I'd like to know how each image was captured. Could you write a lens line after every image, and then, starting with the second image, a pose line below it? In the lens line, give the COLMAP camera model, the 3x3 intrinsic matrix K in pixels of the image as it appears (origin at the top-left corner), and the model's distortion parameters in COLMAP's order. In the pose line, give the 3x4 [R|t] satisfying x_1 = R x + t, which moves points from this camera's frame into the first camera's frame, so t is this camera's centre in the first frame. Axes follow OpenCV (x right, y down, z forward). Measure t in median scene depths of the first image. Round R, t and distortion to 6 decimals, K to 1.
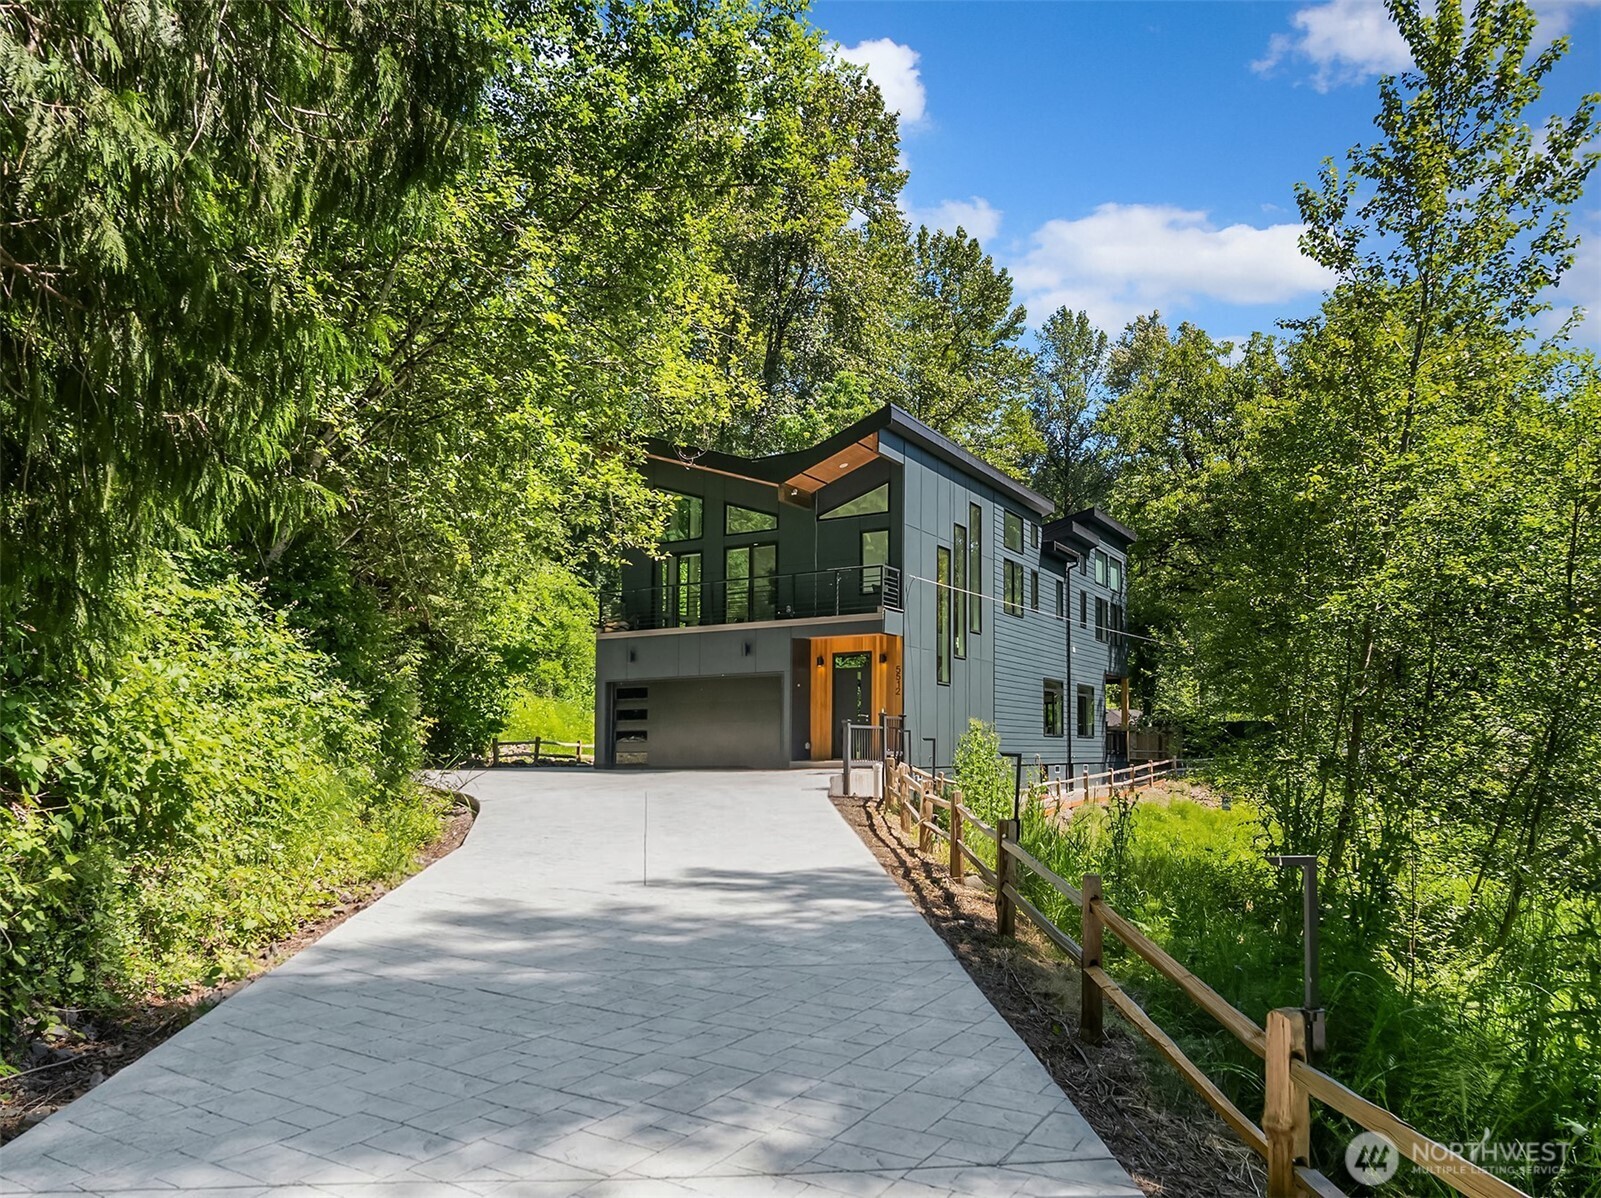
lens RADIAL K [[1115.1, 0, 799.9], [0, 1115.1, 793.7], [0, 0, 1]] dist [-0.055766, -0.006658]
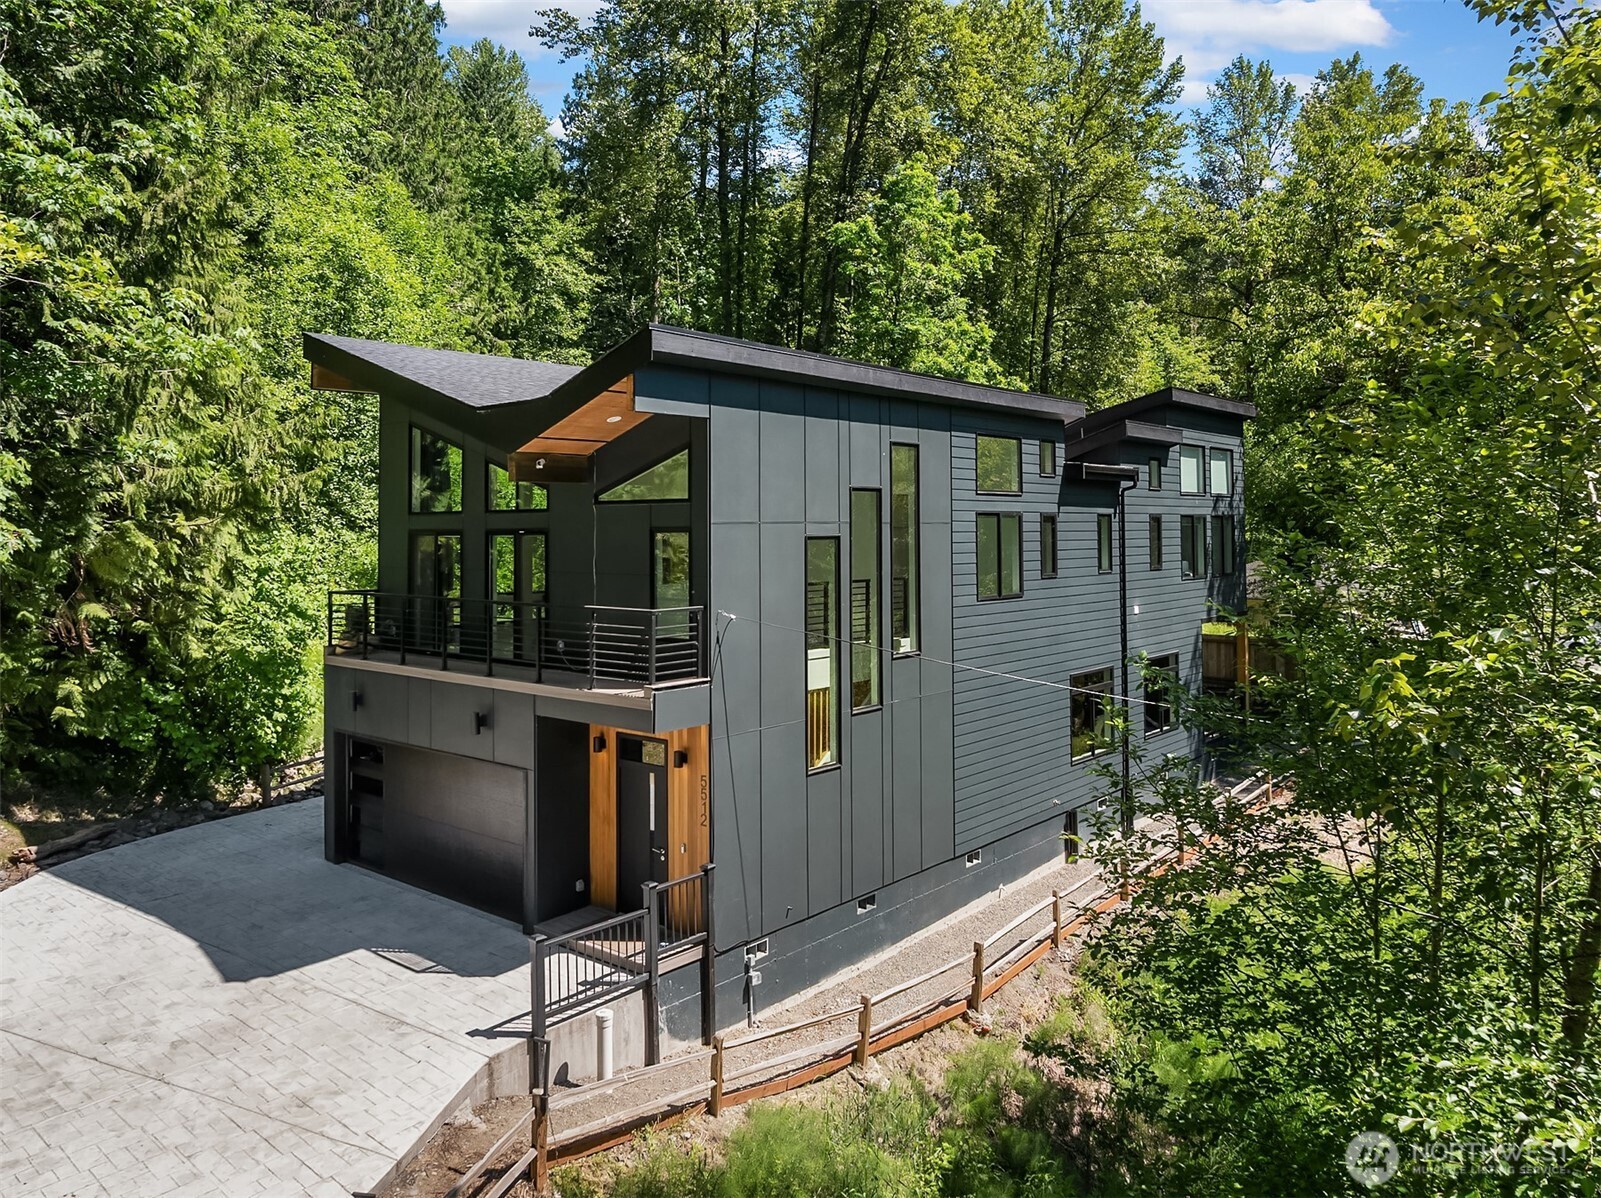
lens RADIAL K [[1154.1, 0, 820.3], [0, 1154.1, 586.4], [0, 0, 1]] dist [-0.043968, -0.004108]
pose [[0.989664, -0.003484, -0.143365, 0.171316], [0.004248, 0.999978, 0.005024, -0.158355], [0.143344, -0.005581, 0.989657, 0.320090]]
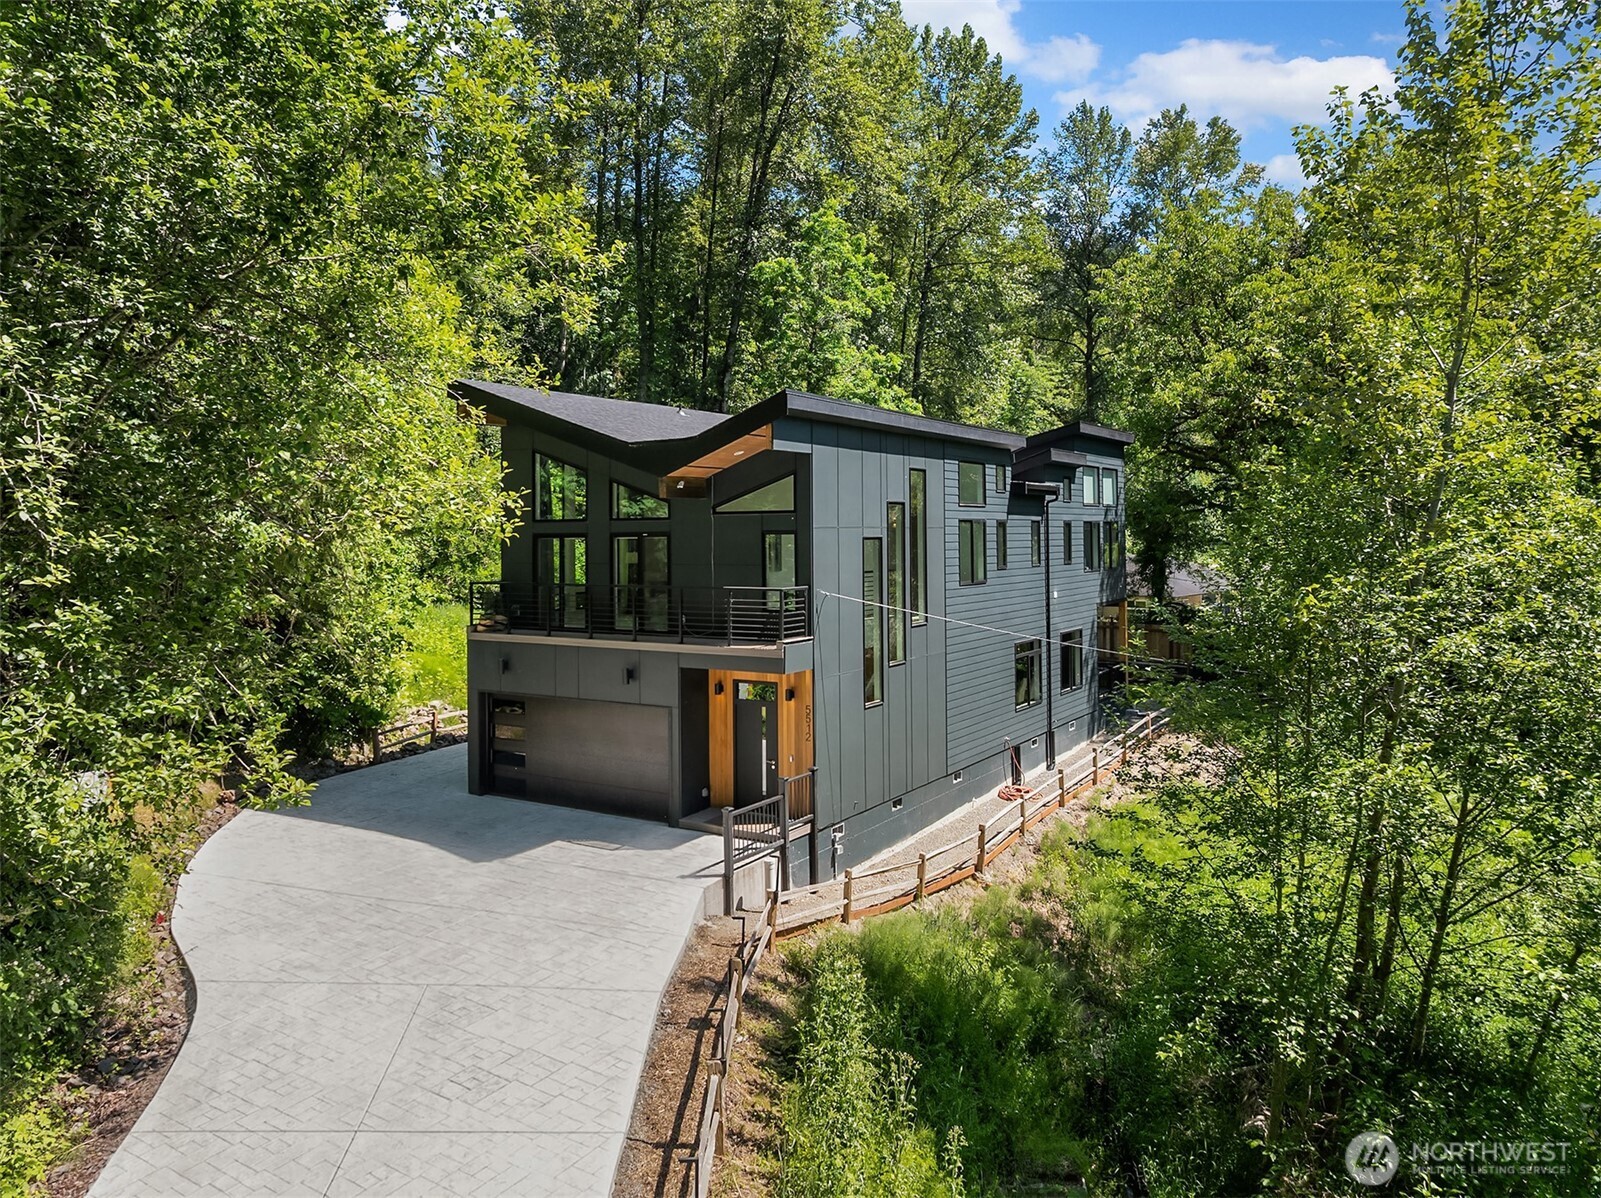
lens RADIAL K [[1146.9, 0, 864.6], [0, 1146.9, 615.6], [0, 0, 1]] dist [-0.048637, 0.001151]
pose [[0.999459, -0.015243, 0.029141, 0.079333], [0.014462, 0.999536, 0.026804, -0.149151], [-0.029536, -0.026368, 0.999216, 0.131615]]
